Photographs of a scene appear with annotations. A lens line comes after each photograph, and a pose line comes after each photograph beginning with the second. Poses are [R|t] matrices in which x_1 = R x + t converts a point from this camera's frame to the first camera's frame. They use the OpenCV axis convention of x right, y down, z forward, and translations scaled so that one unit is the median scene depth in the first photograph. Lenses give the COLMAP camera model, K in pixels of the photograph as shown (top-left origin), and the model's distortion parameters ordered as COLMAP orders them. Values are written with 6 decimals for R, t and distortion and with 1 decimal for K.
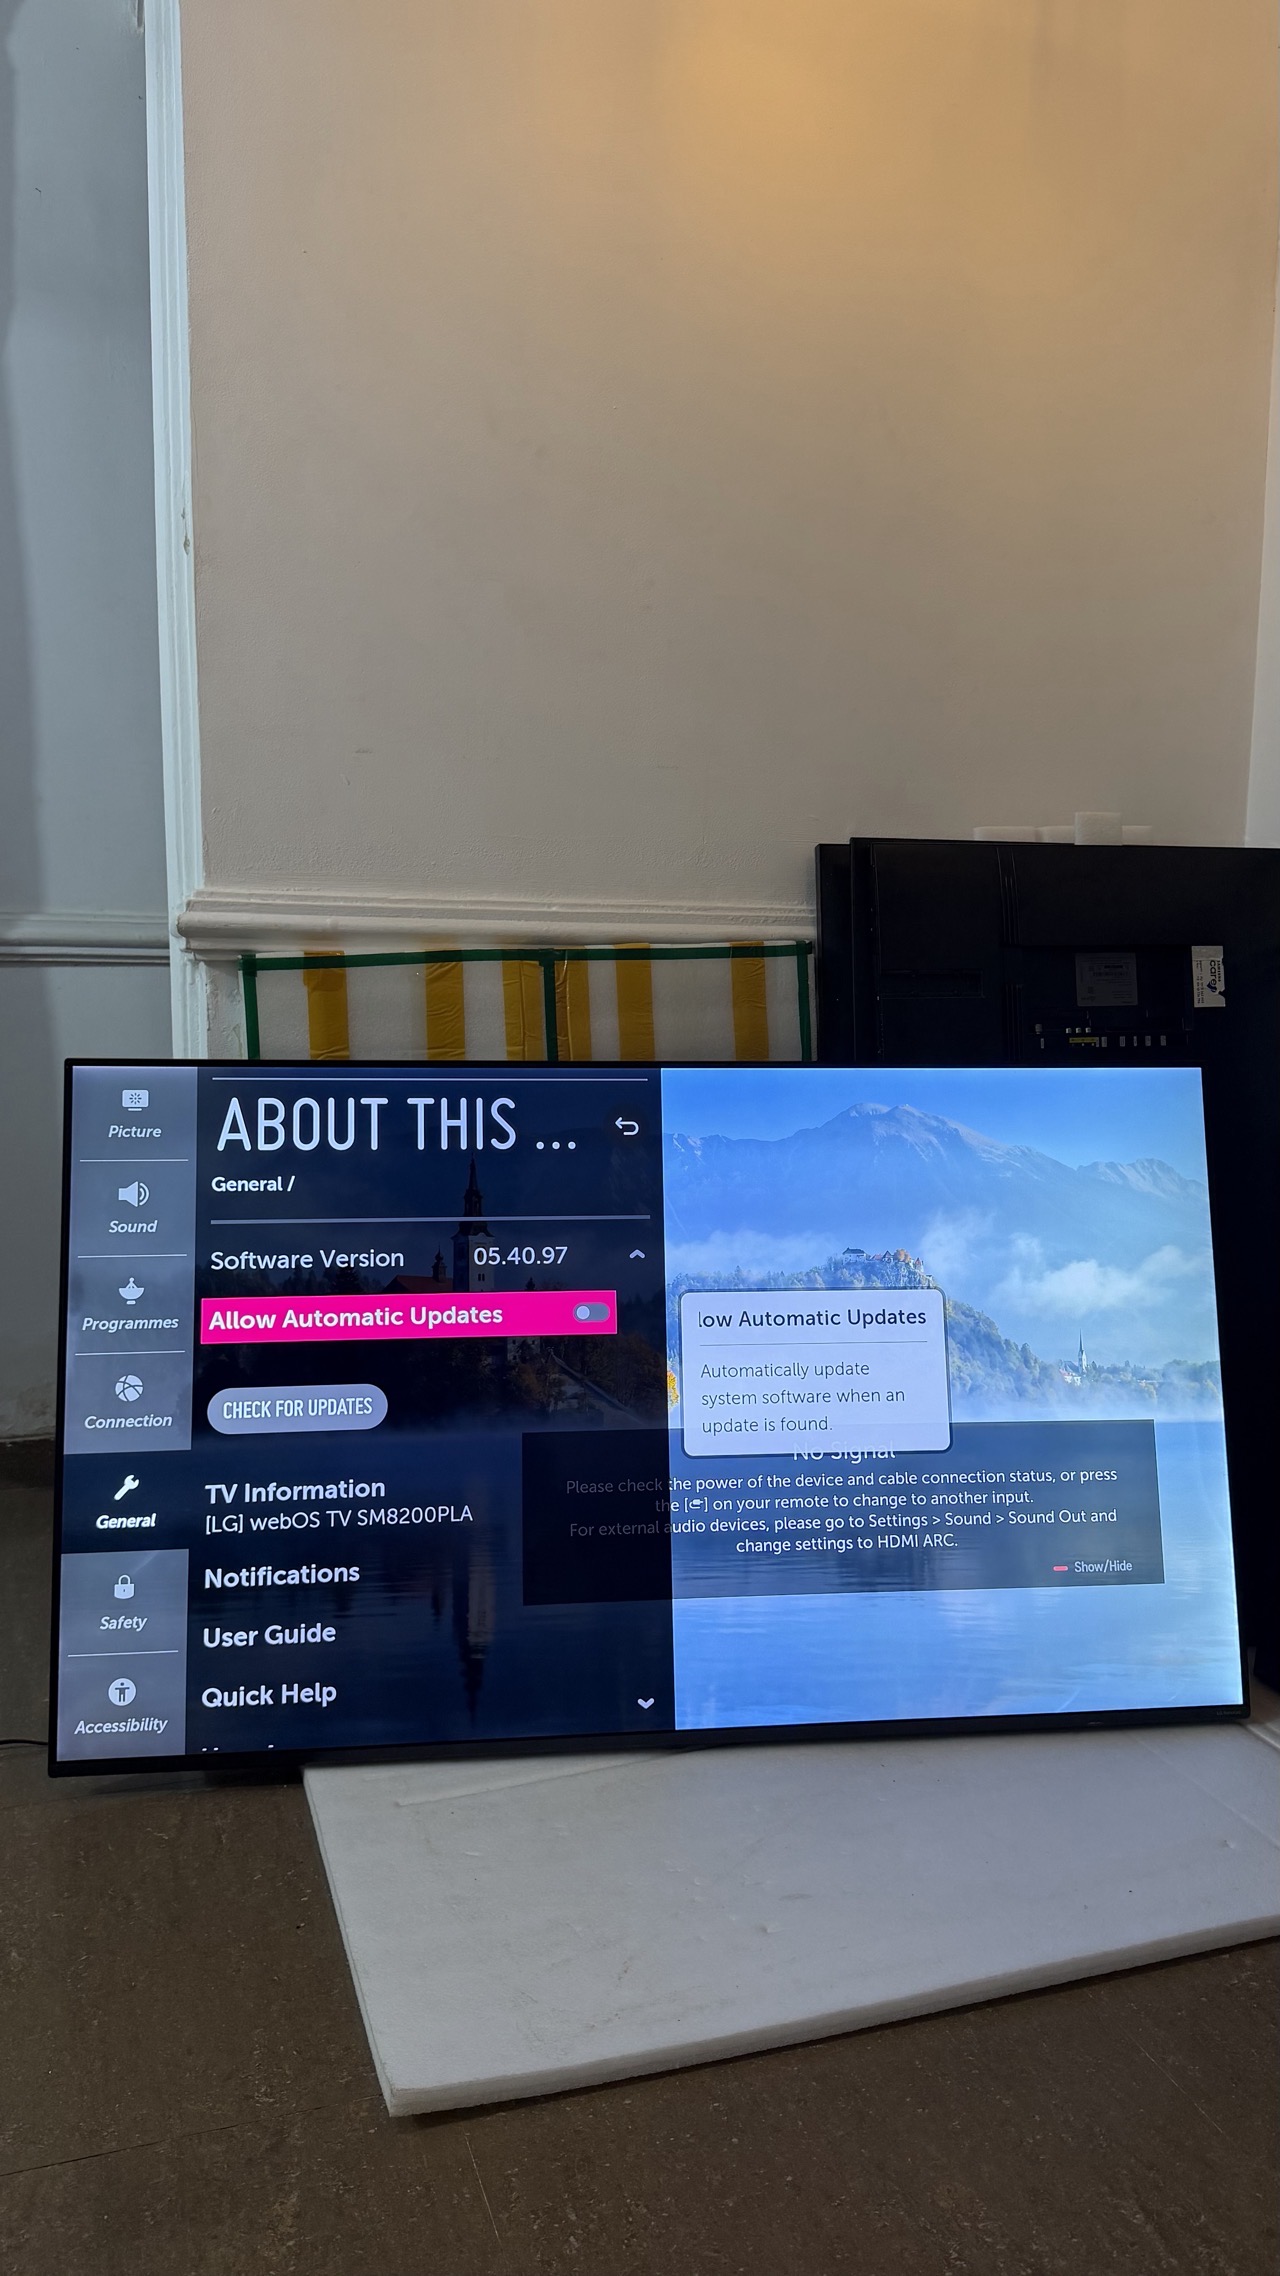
lens RADIAL K [[1592.2, 0, 632.0], [0, 1592.2, 1145.2], [0, 0, 1]] dist [0.057496, -0.056442]
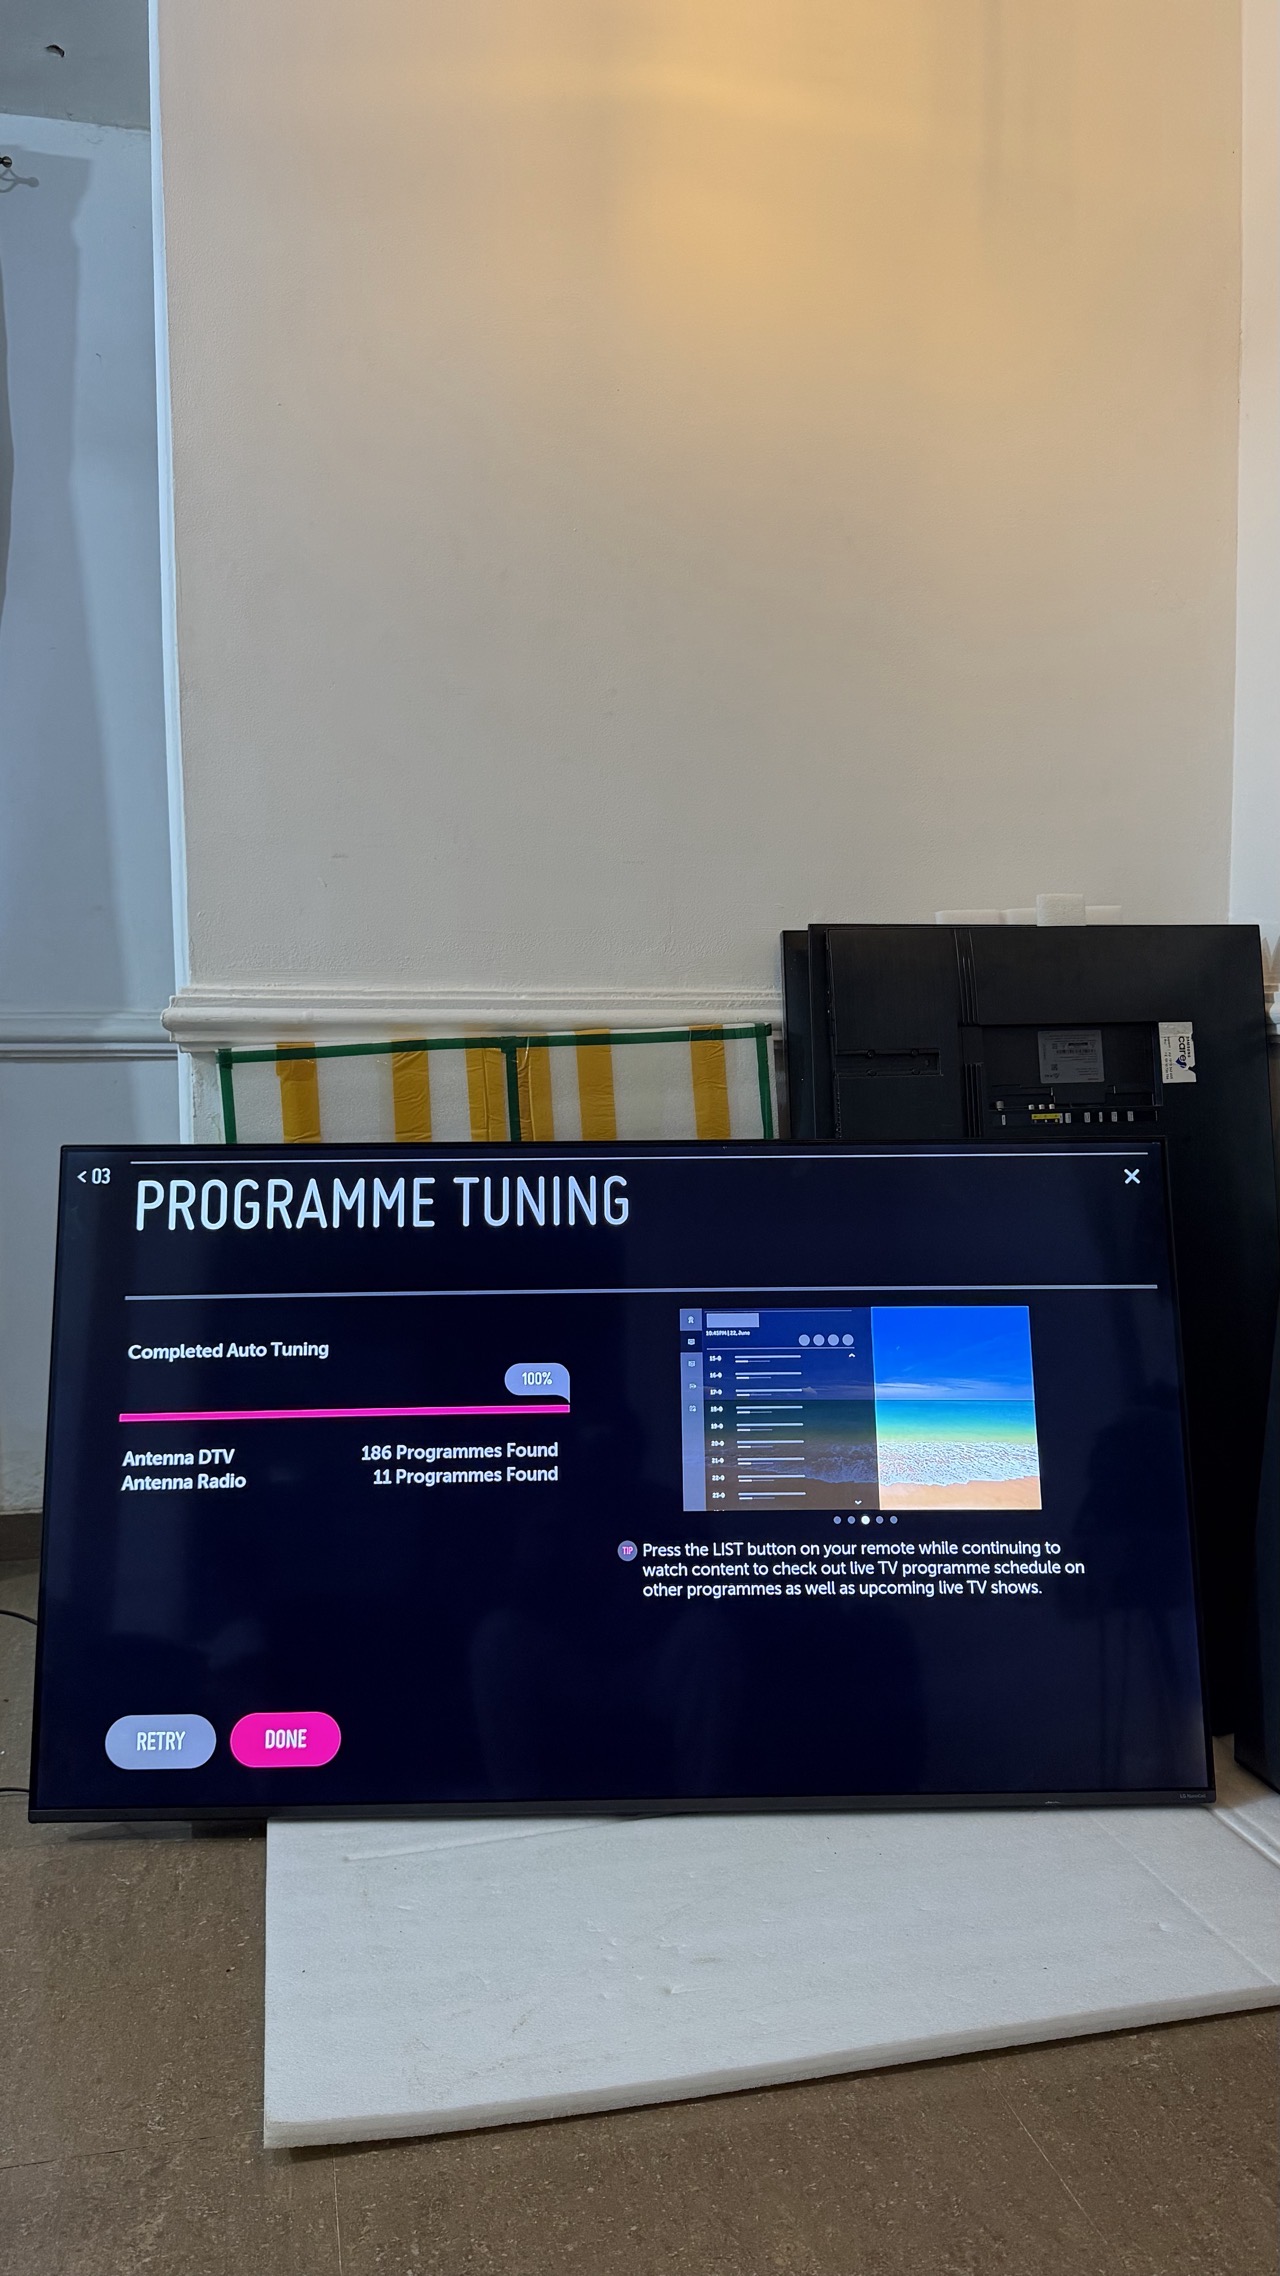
lens RADIAL K [[1592.2, 0, 626.6], [0, 1592.2, 1164.9], [0, 0, 1]] dist [0.057496, -0.056442]
pose [[0.994710, -0.011183, -0.102110, 0.133235], [0.006864, 0.999071, -0.042554, 0.006296], [0.102491, 0.041628, 0.993862, -0.030483]]
